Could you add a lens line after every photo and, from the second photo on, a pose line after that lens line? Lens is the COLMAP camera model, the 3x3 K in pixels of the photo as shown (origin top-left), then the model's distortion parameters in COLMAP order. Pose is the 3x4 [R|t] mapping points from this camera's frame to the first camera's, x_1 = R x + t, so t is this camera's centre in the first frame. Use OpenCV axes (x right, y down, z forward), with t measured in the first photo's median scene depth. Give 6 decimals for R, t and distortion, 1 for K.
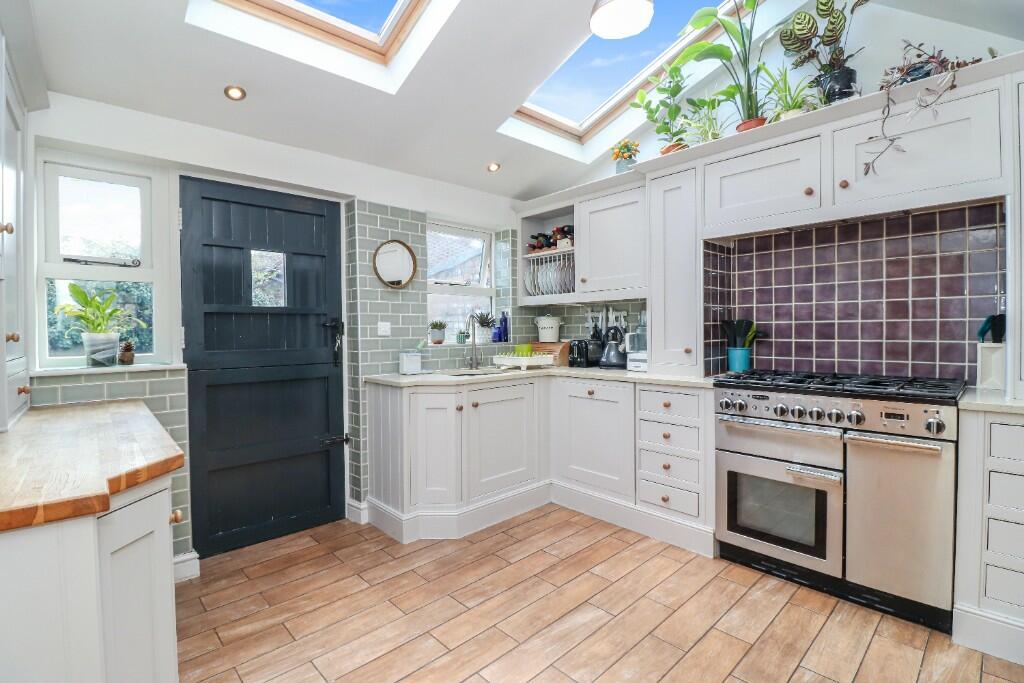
lens RADIAL K [[485.1, 0, 515.5], [0, 485.1, 334.8], [0, 0, 1]] dist [-0.001686, -0.001091]
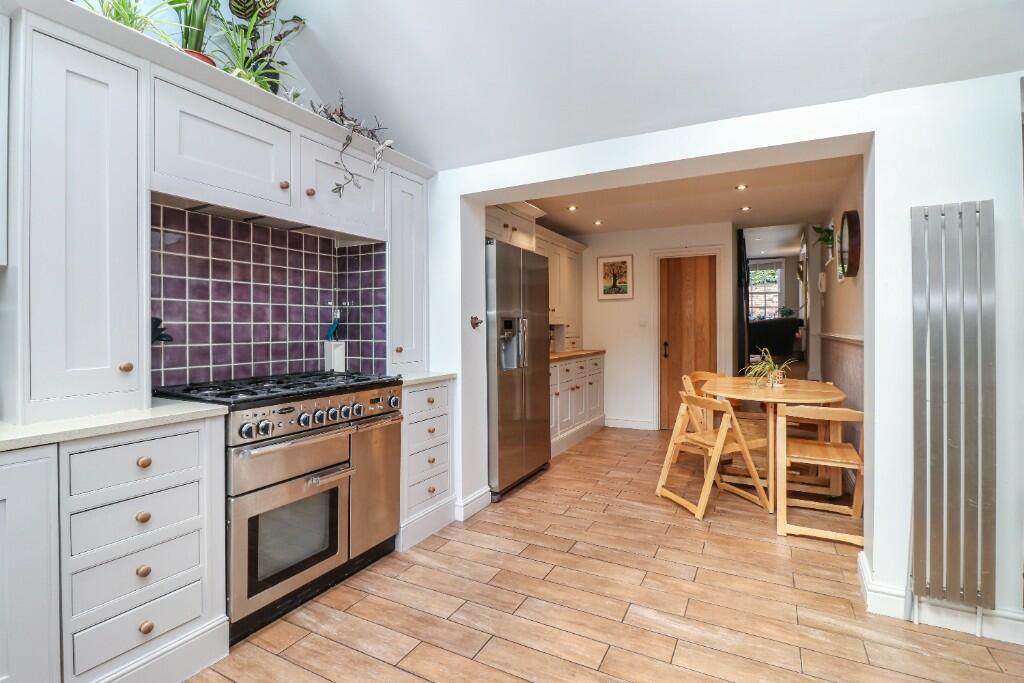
lens RADIAL K [[485.1, 0, 482.5], [0, 485.1, 330.6], [0, 0, 1]] dist [-0.001686, -0.001091]
pose [[-0.284350, 0.004401, 0.958710, -0.358338], [0.014802, 0.999890, -0.000200, -0.005954], [-0.958606, 0.014134, -0.284384, 0.794502]]
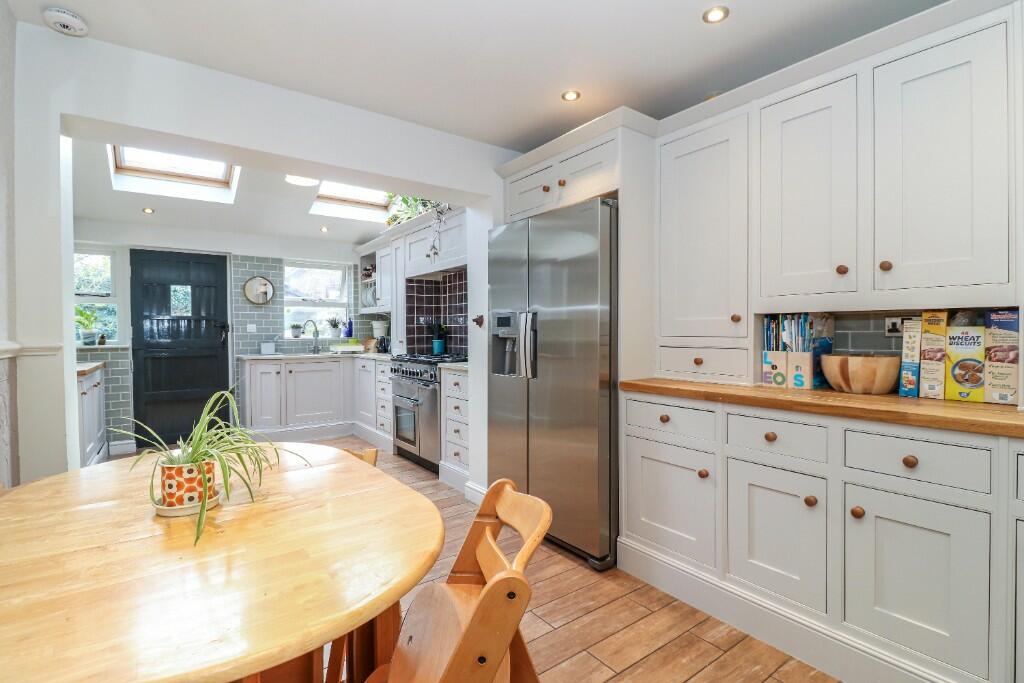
lens RADIAL K [[485.1, 0, 504.1], [0, 485.1, 342.6], [0, 0, 1]] dist [-0.001686, -0.001091]
pose [[0.992662, 0.008000, -0.120656, 0.986834], [-0.006352, 0.999881, 0.014032, 0.010566], [0.120754, -0.013162, 0.992595, -0.717517]]
